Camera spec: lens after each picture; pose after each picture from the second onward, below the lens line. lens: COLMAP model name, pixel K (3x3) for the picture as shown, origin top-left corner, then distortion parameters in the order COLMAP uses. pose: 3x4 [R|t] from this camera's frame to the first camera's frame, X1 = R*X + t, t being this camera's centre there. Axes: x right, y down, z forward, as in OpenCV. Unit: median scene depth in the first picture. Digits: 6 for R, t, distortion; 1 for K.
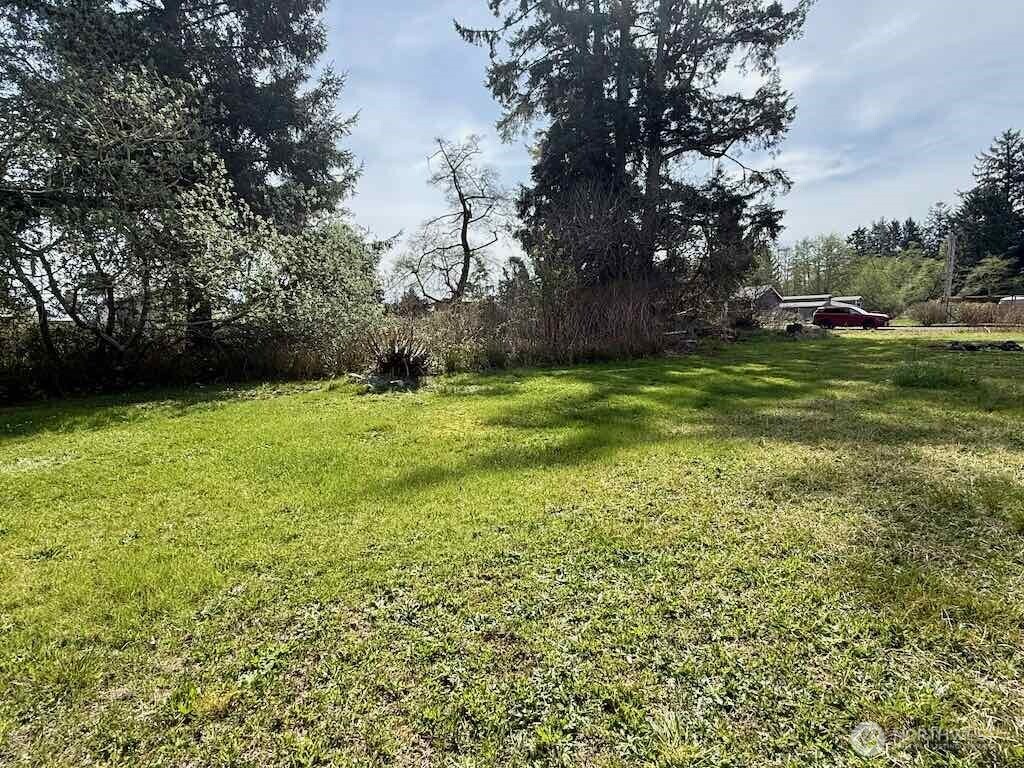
lens RADIAL K [[538.0, 0, 514.3], [0, 538.0, 379.1], [0, 0, 1]] dist [-0.000276, -0.000259]
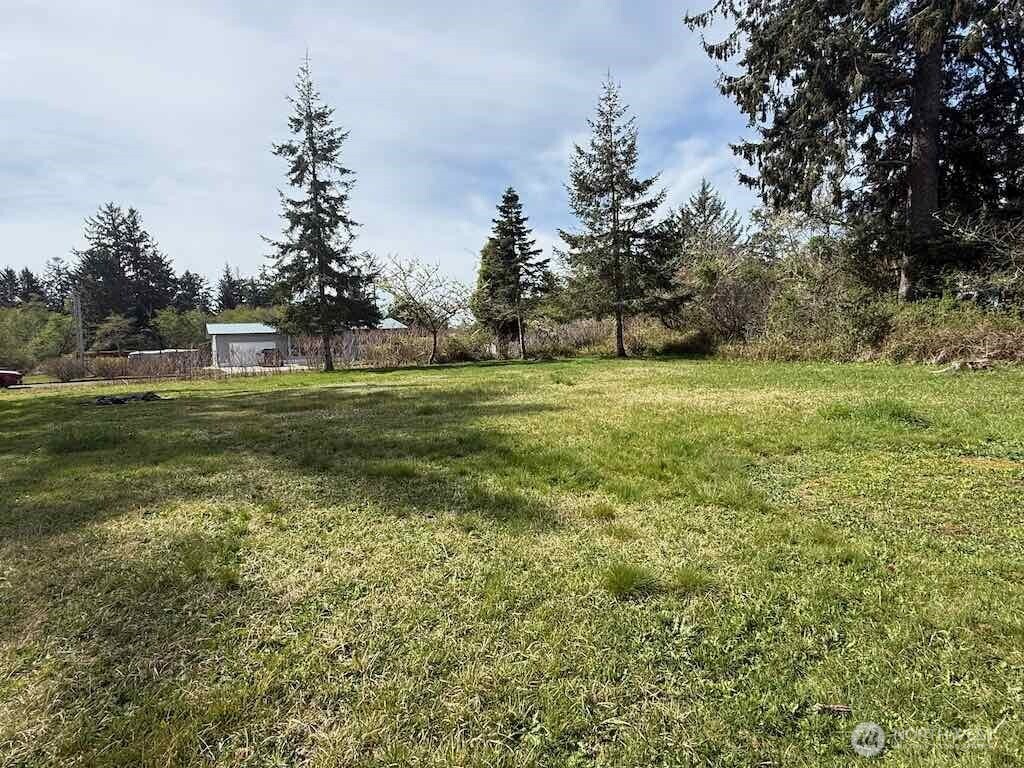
lens RADIAL K [[538.2, 0, 506.1], [0, 538.2, 378.2], [0, 0, 1]] dist [0.000132, -0.000610]
pose [[0.226208, -0.047346, 0.972928, 0.007907], [0.146282, 0.989142, 0.014124, -0.003233], [-0.963033, 0.139127, 0.230677, 0.016787]]
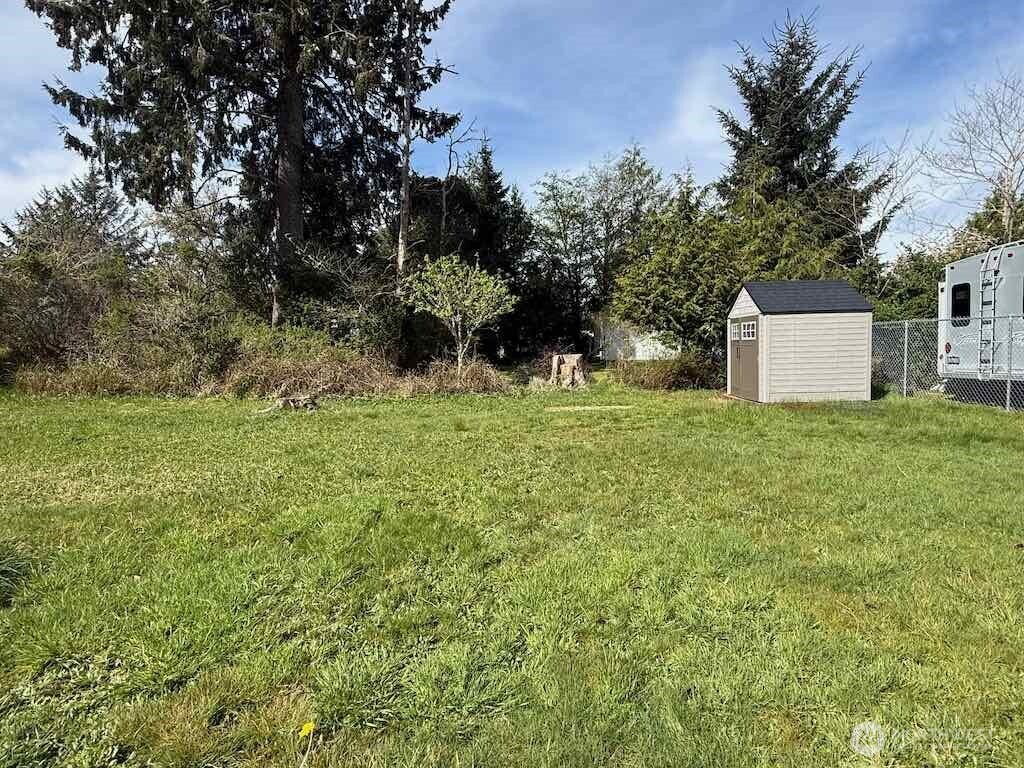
lens RADIAL K [[535.4, 0, 512.0], [0, 535.4, 384.0], [0, 0, 1]] dist [-0.000284, -0.000211]
pose [[-0.677951, -0.015456, 0.734944, 0.116406], [0.103428, 0.987828, 0.116182, 0.005165], [-0.727794, 0.154779, -0.668101, -0.085534]]
